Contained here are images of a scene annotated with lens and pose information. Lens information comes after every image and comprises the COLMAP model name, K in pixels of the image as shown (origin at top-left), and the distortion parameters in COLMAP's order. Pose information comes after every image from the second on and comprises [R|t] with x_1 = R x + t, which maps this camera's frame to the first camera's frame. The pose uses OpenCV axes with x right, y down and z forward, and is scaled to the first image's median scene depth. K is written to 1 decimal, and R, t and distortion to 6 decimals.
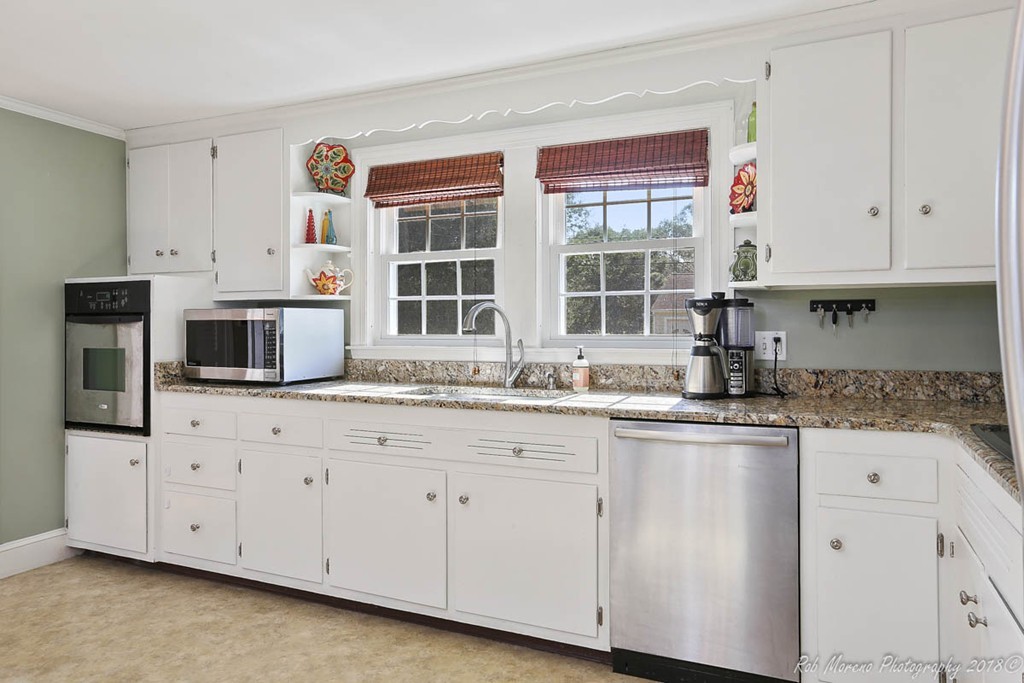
lens RADIAL K [[714.9, 0, 512.9], [0, 714.9, 328.8], [0, 0, 1]] dist [-0.037021, 0.072878]
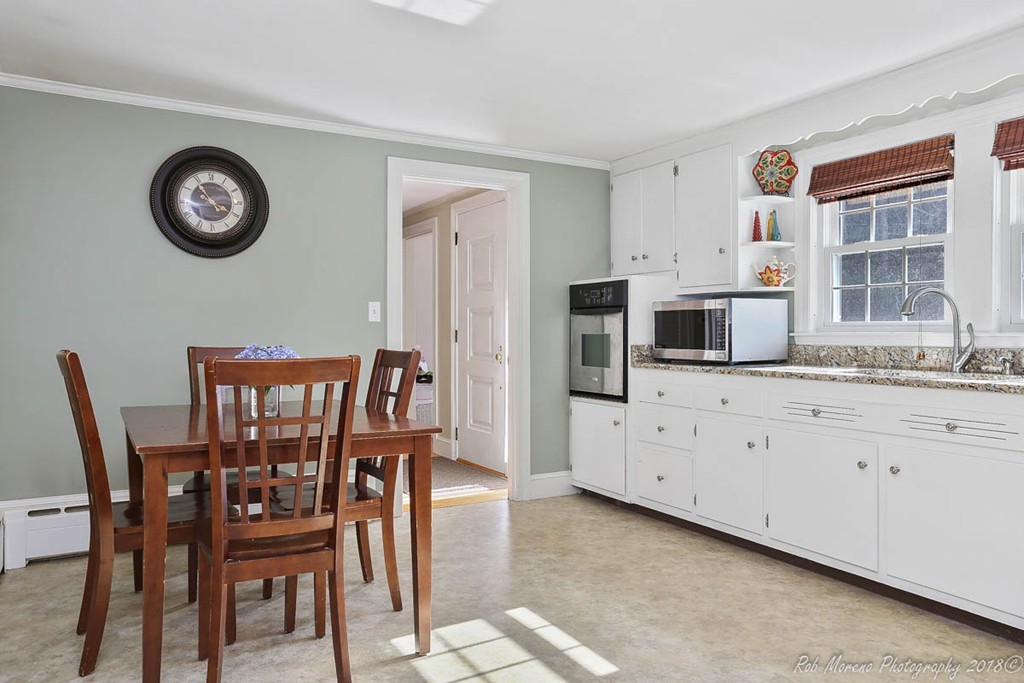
lens RADIAL K [[714.9, 0, 512.9], [0, 714.9, 328.8], [0, 0, 1]] dist [-0.037021, 0.072878]
pose [[0.809228, -0.000197, -0.587495, 0.068471], [-0.001252, 0.999997, -0.002059, 0.022009], [0.587493, 0.002401, 0.809225, -0.142829]]
